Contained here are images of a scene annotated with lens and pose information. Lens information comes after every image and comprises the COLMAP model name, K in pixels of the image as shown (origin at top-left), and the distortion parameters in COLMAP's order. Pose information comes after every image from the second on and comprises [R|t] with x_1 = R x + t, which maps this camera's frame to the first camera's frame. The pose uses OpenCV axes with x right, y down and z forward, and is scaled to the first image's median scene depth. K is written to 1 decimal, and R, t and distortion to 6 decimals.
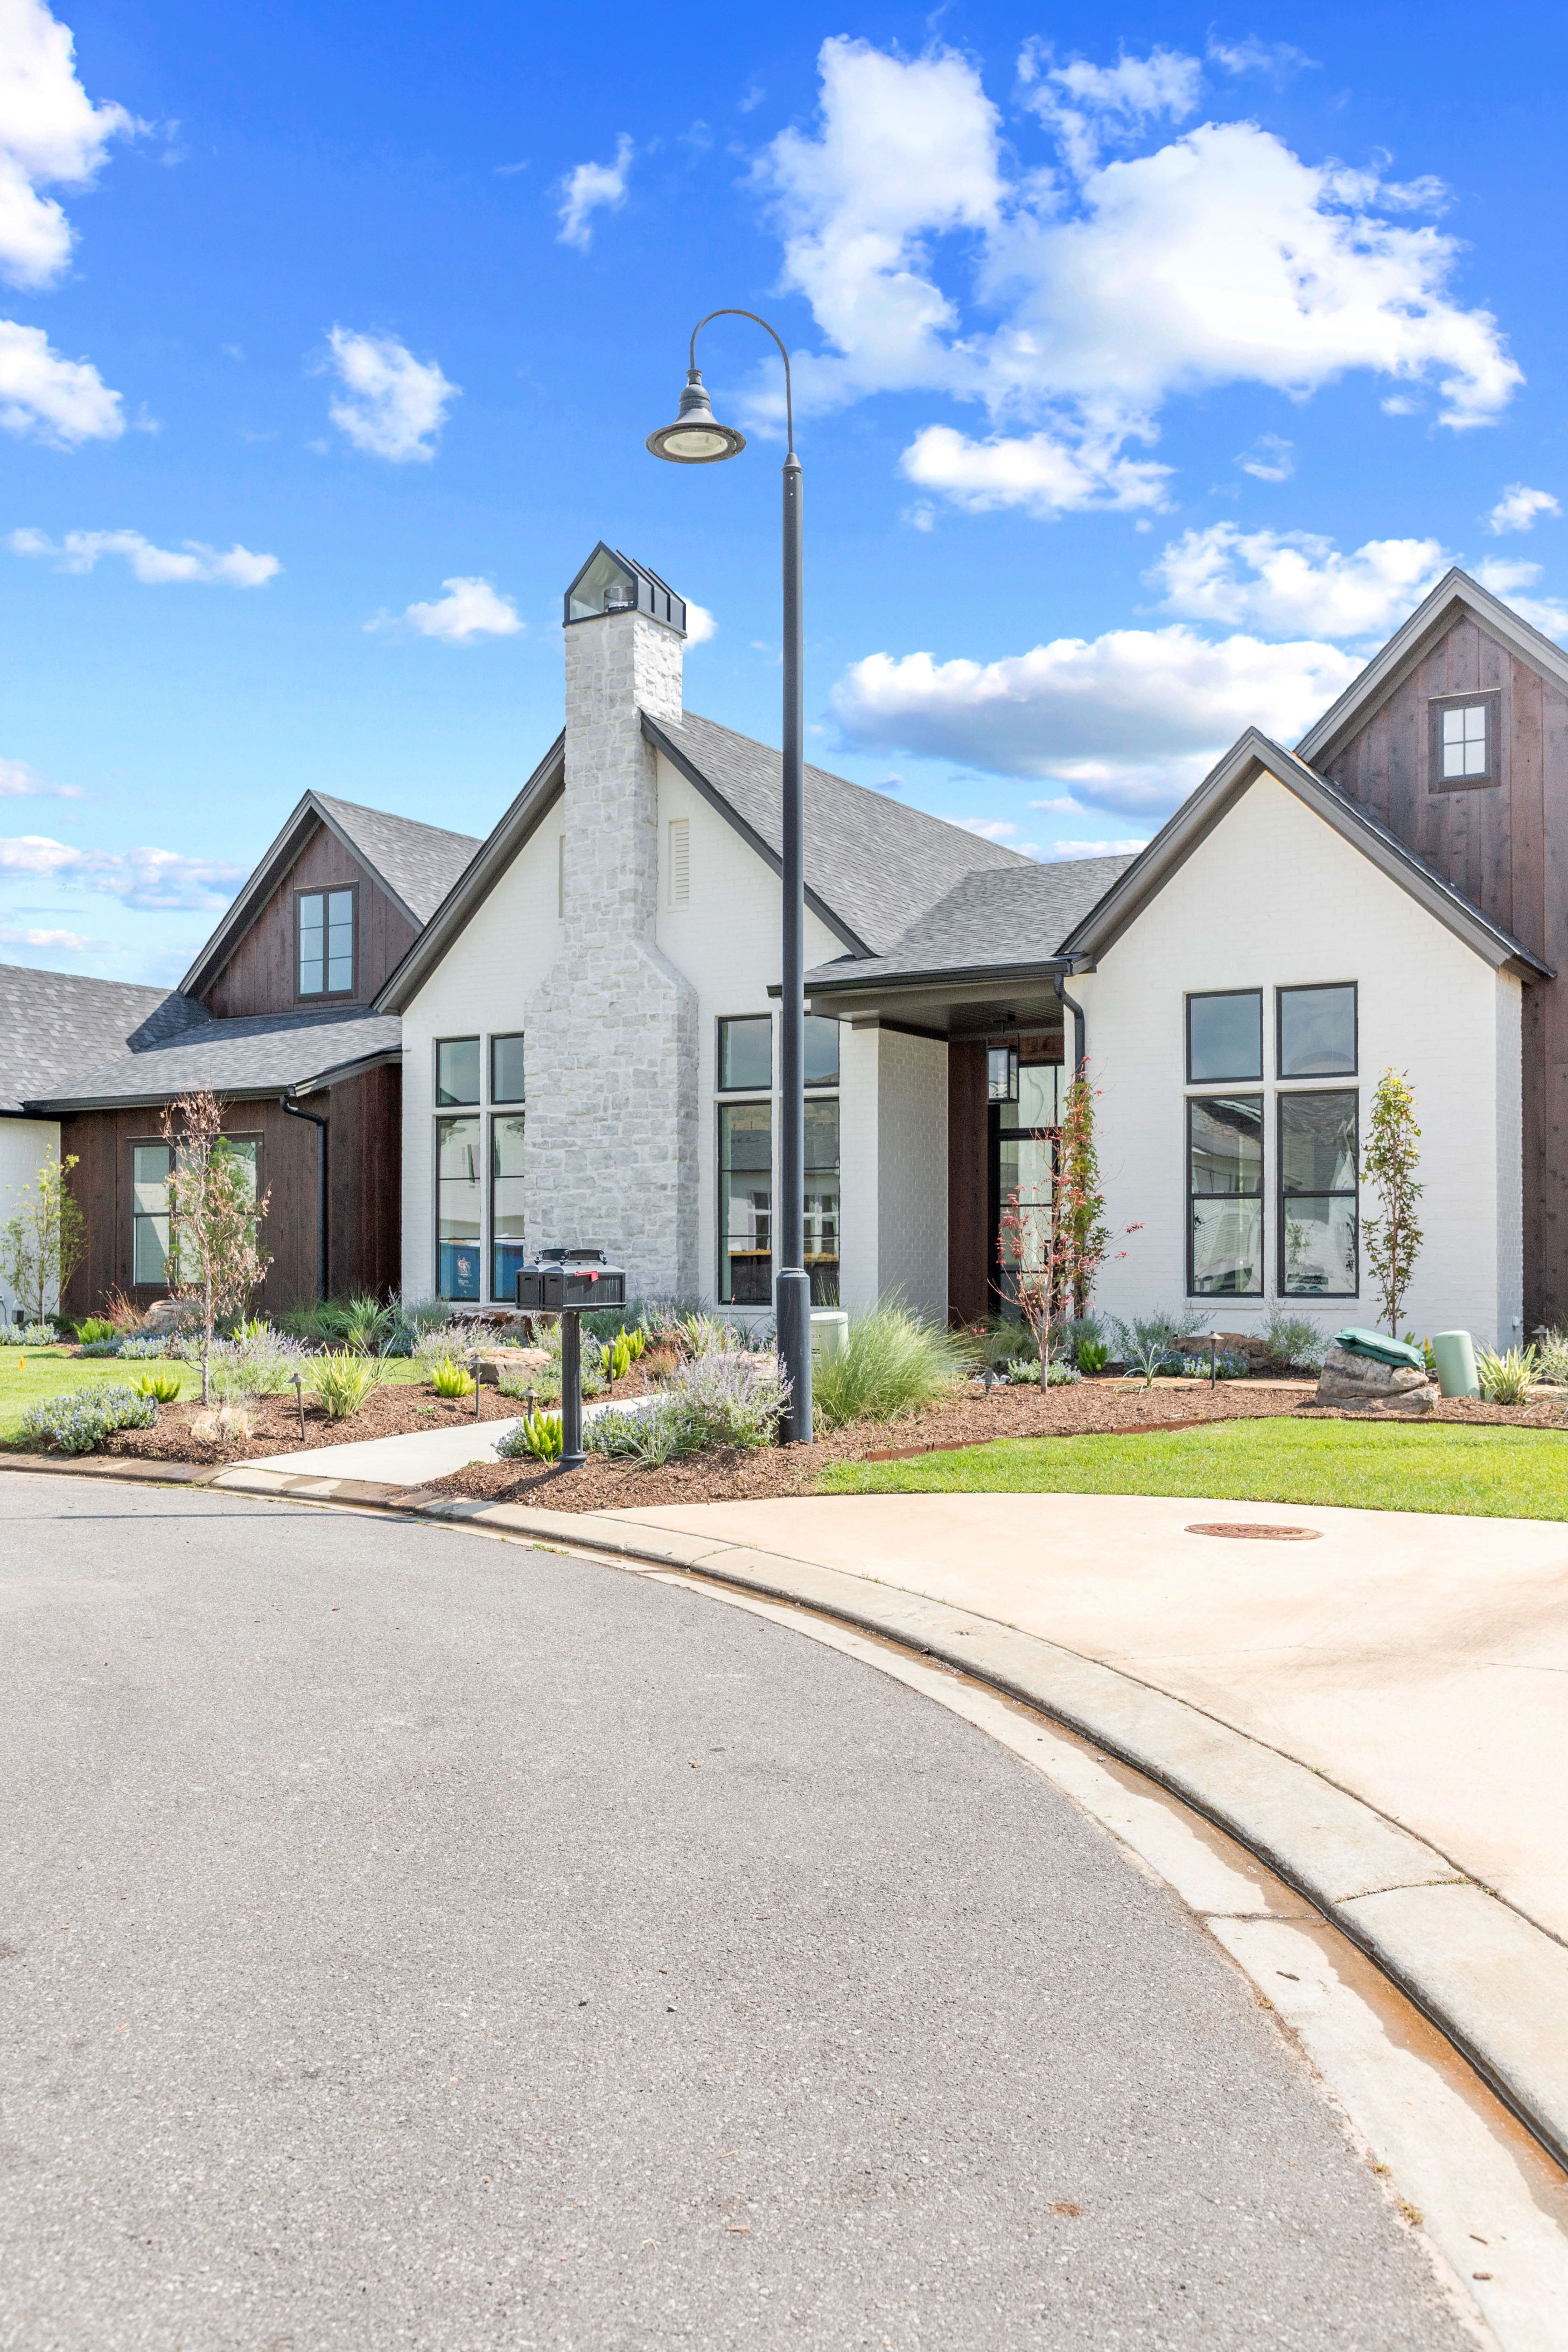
lens RADIAL K [[1992.4, 0, 755.0], [0, 1992.4, 1227.5], [0, 0, 1]] dist [-0.006845, -0.002641]
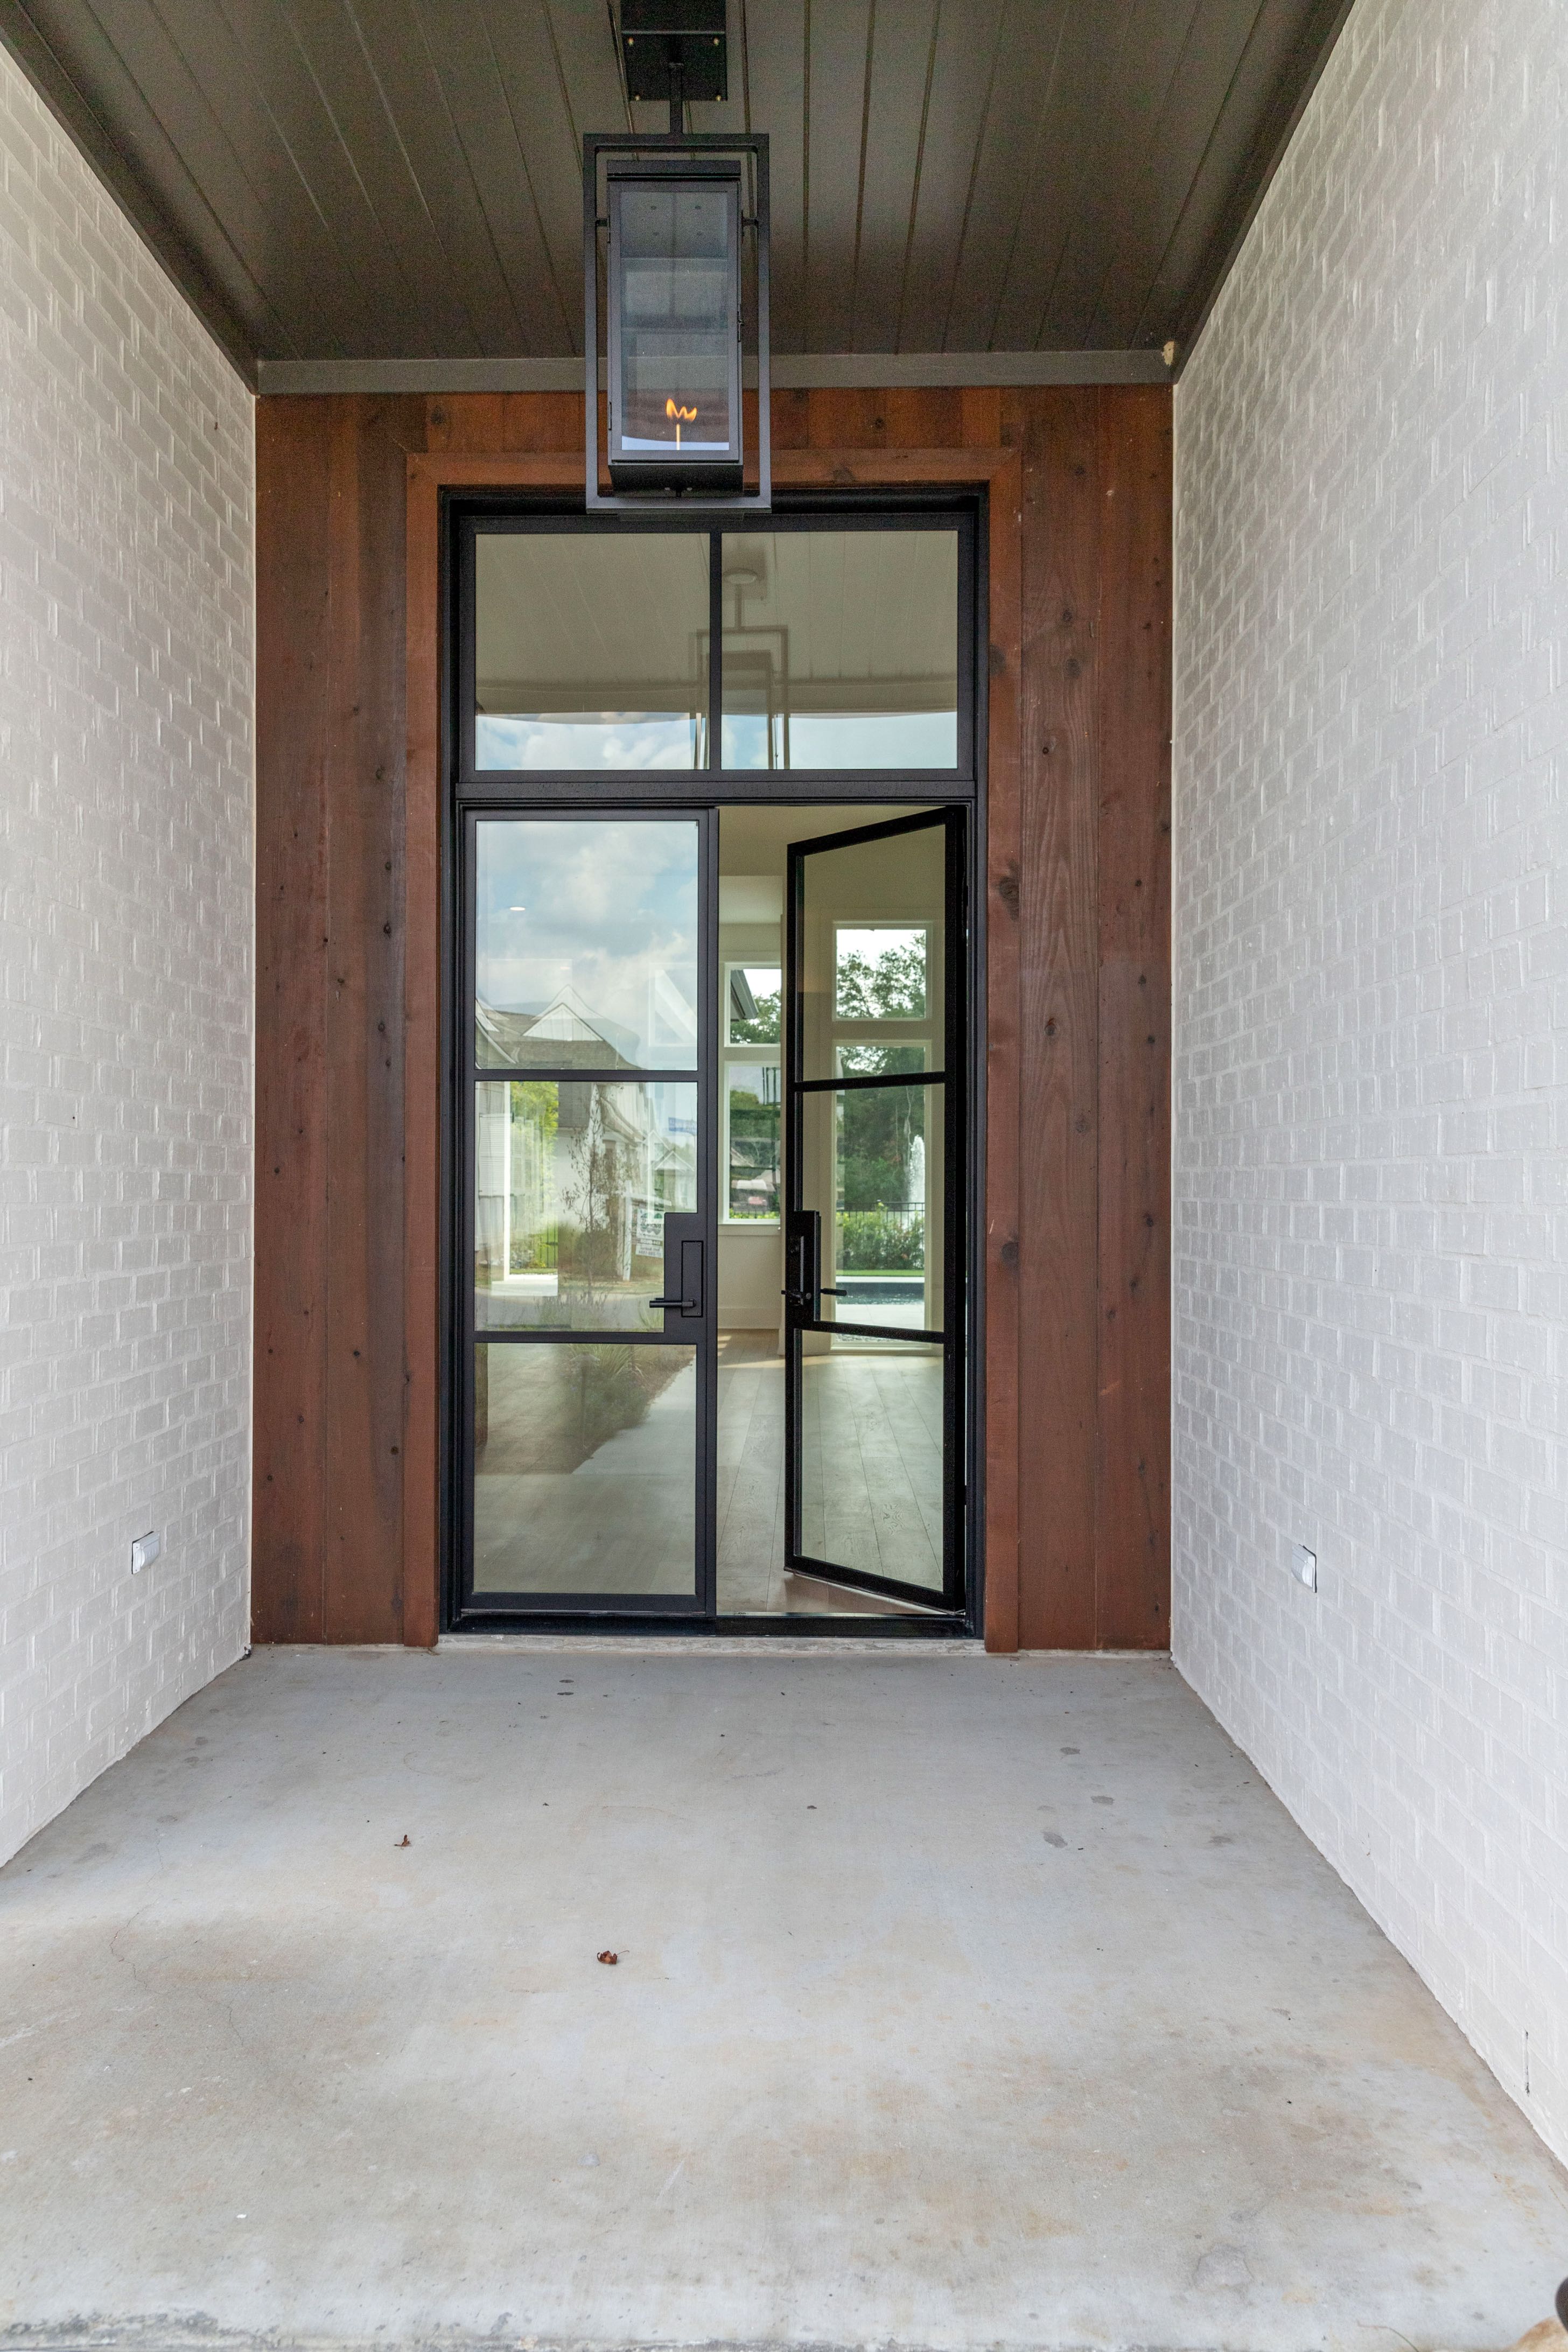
lens RADIAL K [[1636.9, 0, 774.5], [0, 1636.9, 1176.6], [0, 0, 1]] dist [0.010490, 0.003371]
pose [[0.869654, 0.003997, 0.493646, 0.053014], [-0.011247, 0.999868, 0.011717, -0.000930], [-0.493534, -0.015742, 0.869584, 0.798721]]
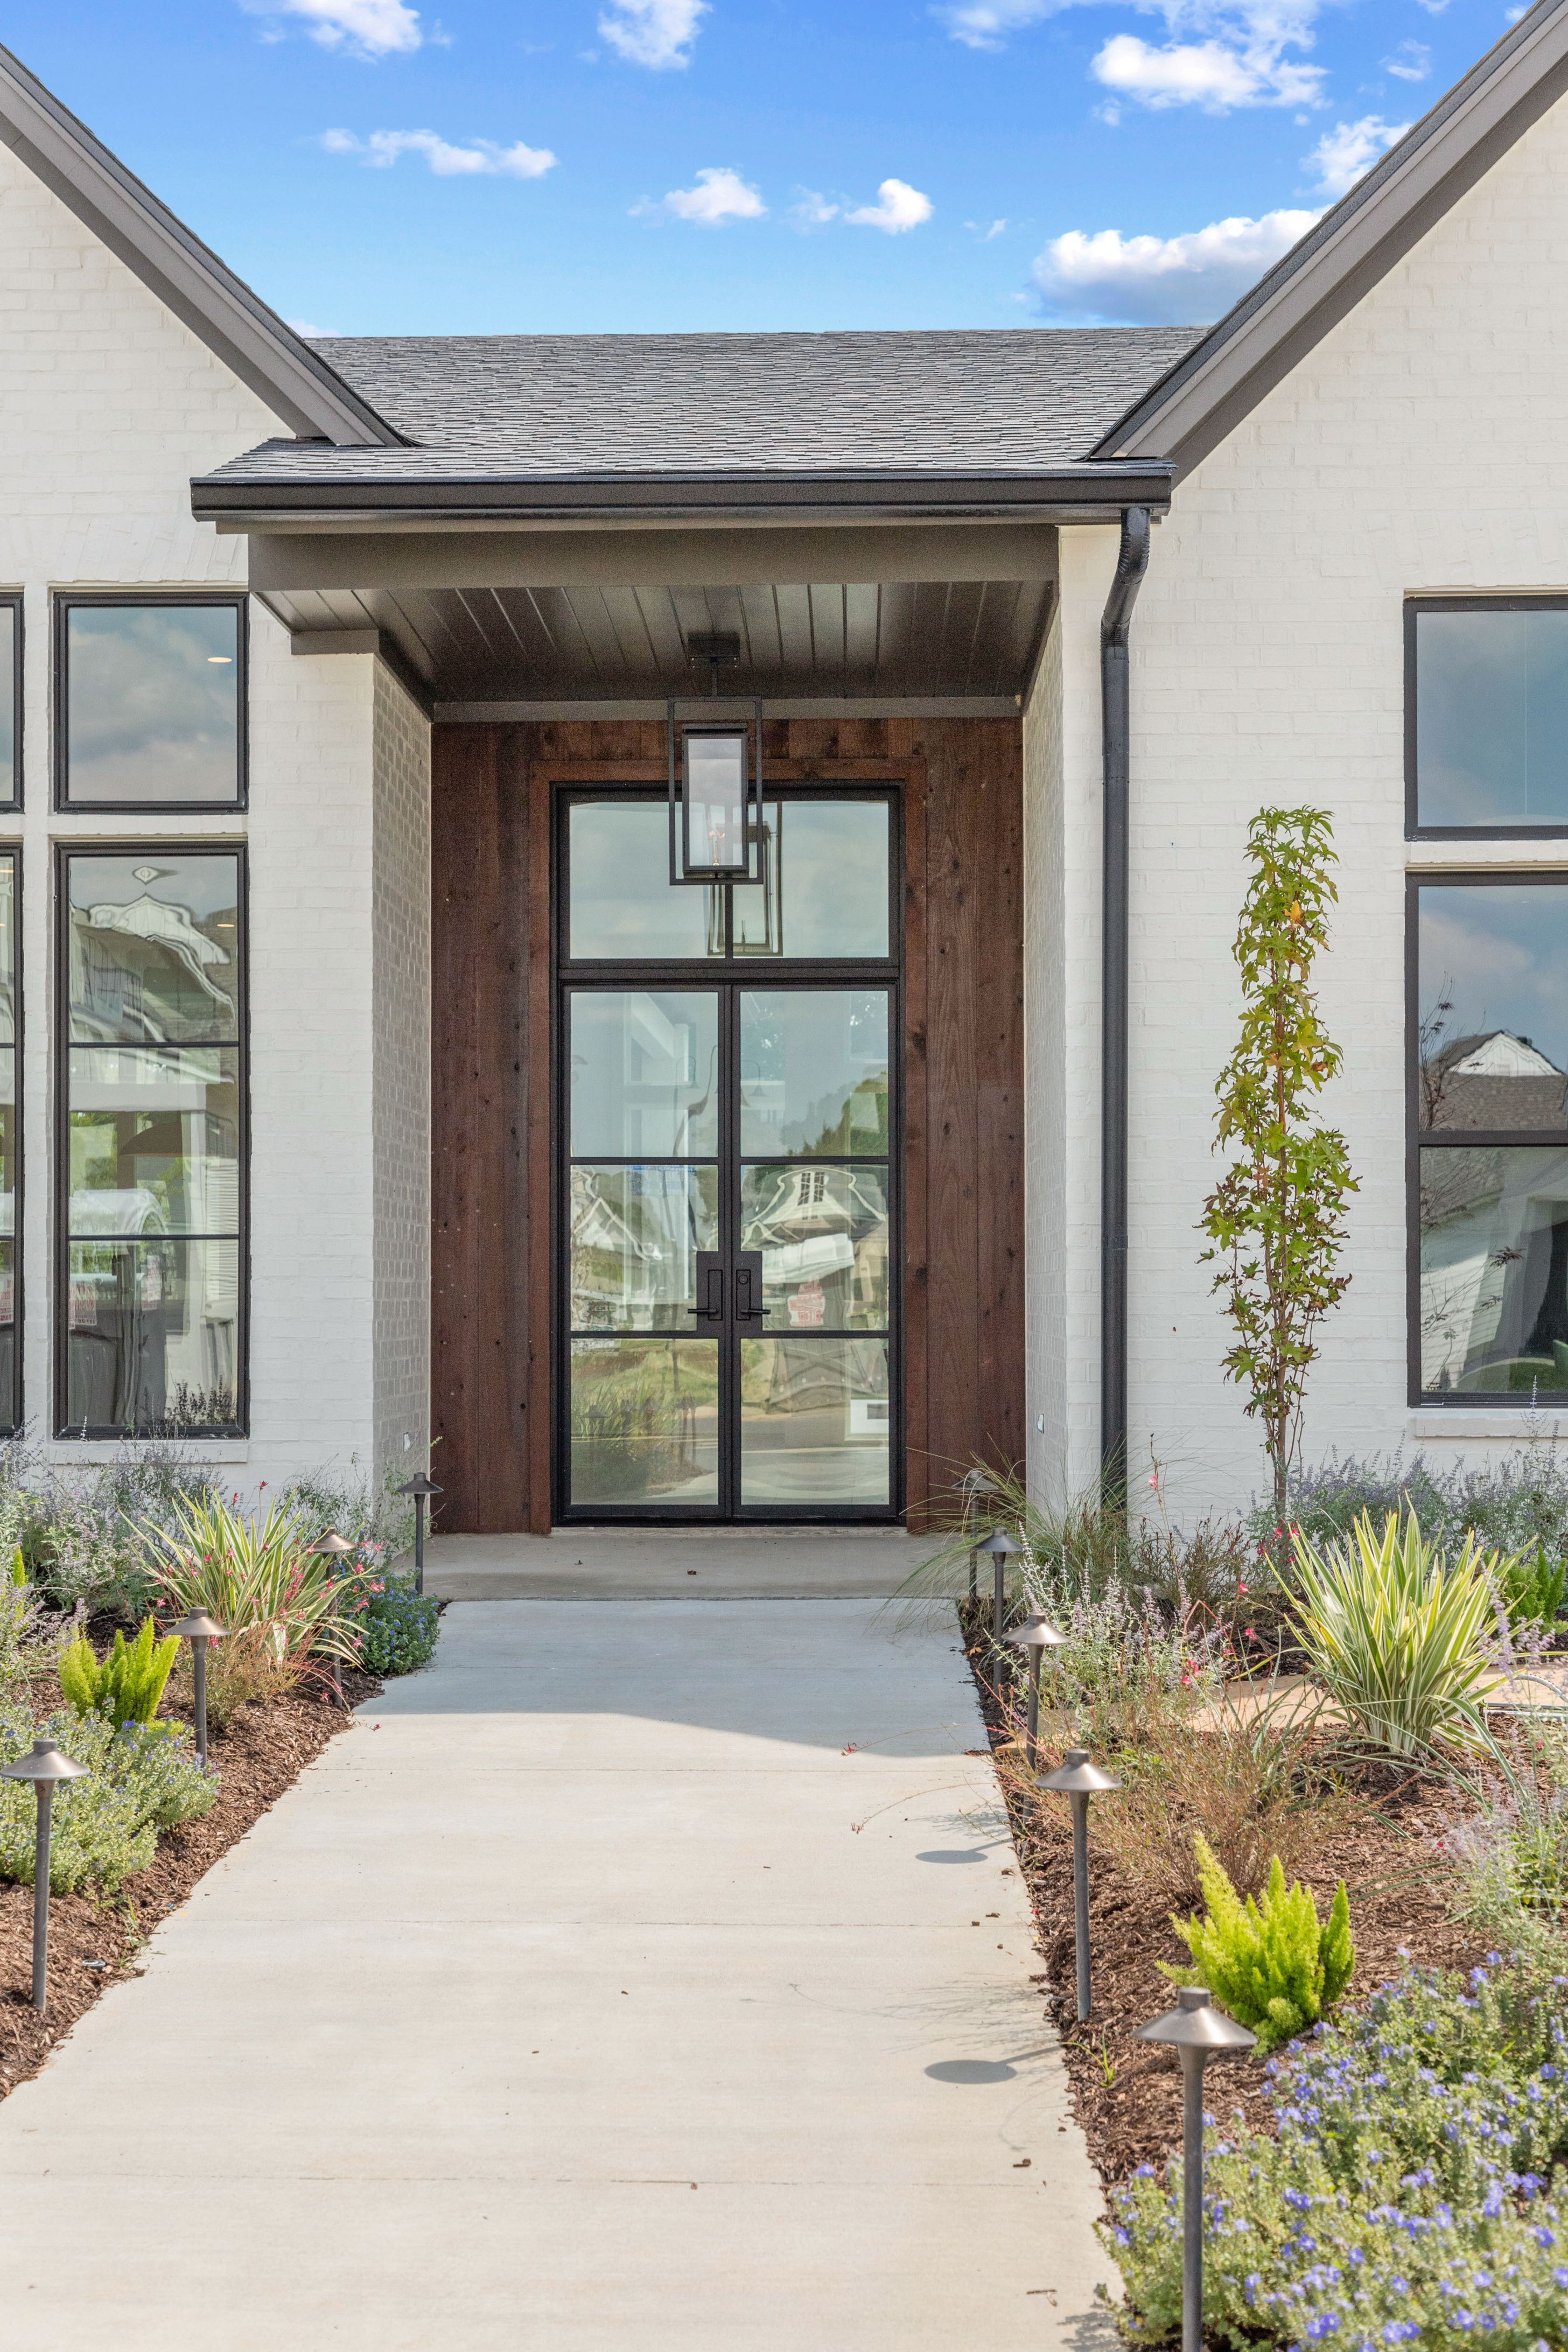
lens RADIAL K [[3562.9, 0, 802.8], [0, 3562.9, 1228.2], [0, 0, 1]] dist [0.065154, 0.000000]
pose [[0.868440, 0.005697, 0.495762, -0.176105], [-0.006238, 0.999980, -0.000564, 0.002042], [-0.495755, -0.002602, 0.868458, 0.385519]]
